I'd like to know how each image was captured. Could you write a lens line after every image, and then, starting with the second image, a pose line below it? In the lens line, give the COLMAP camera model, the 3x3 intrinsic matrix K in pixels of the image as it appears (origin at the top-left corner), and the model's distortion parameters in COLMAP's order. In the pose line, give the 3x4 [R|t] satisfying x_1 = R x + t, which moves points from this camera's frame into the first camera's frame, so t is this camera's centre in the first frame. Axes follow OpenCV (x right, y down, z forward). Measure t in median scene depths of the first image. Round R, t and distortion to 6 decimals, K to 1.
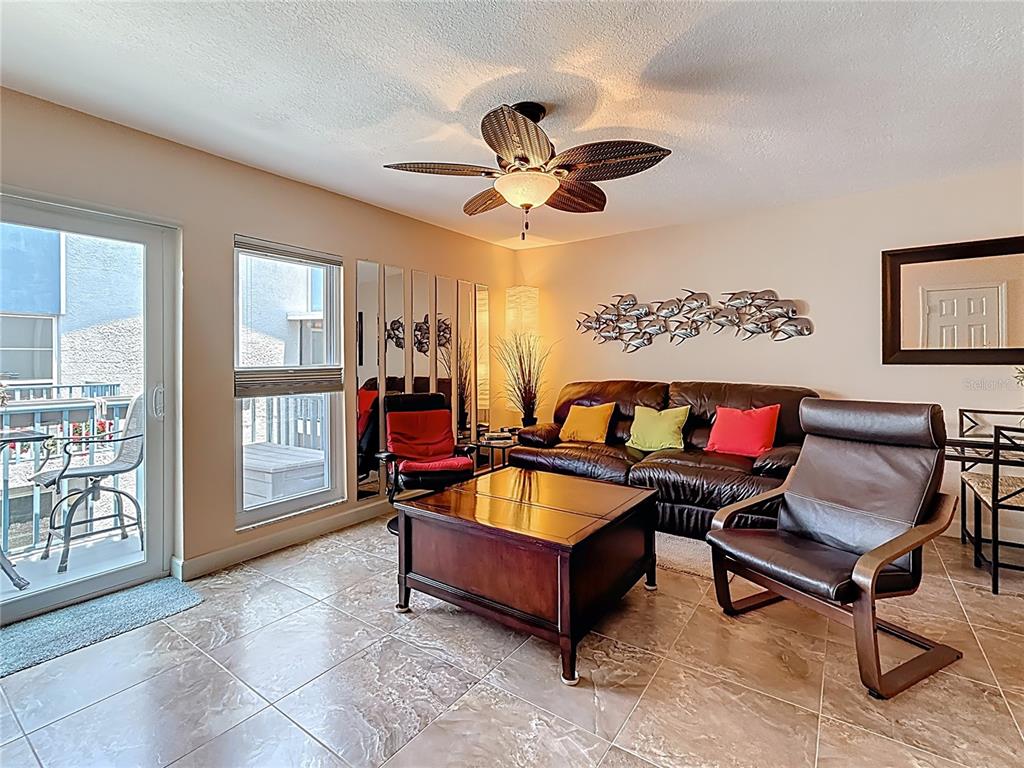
lens RADIAL K [[465.0, 0, 516.0], [0, 465.0, 362.9], [0, 0, 1]] dist [0.007832, -0.000854]
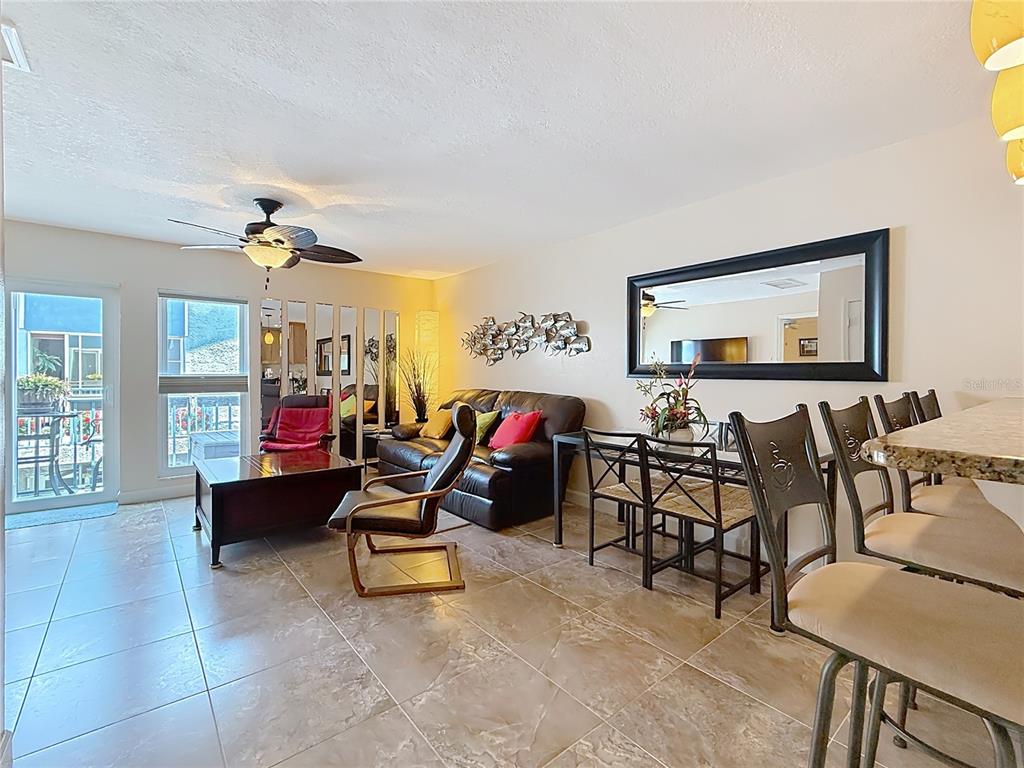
lens RADIAL K [[465.0, 0, 516.0], [0, 465.0, 378.2], [0, 0, 1]] dist [0.007832, -0.000854]
pose [[0.963432, 0.012503, -0.267659, 0.734497], [-0.010769, 0.999910, 0.007946, -0.001327], [0.267735, -0.004773, 0.963481, -0.137176]]
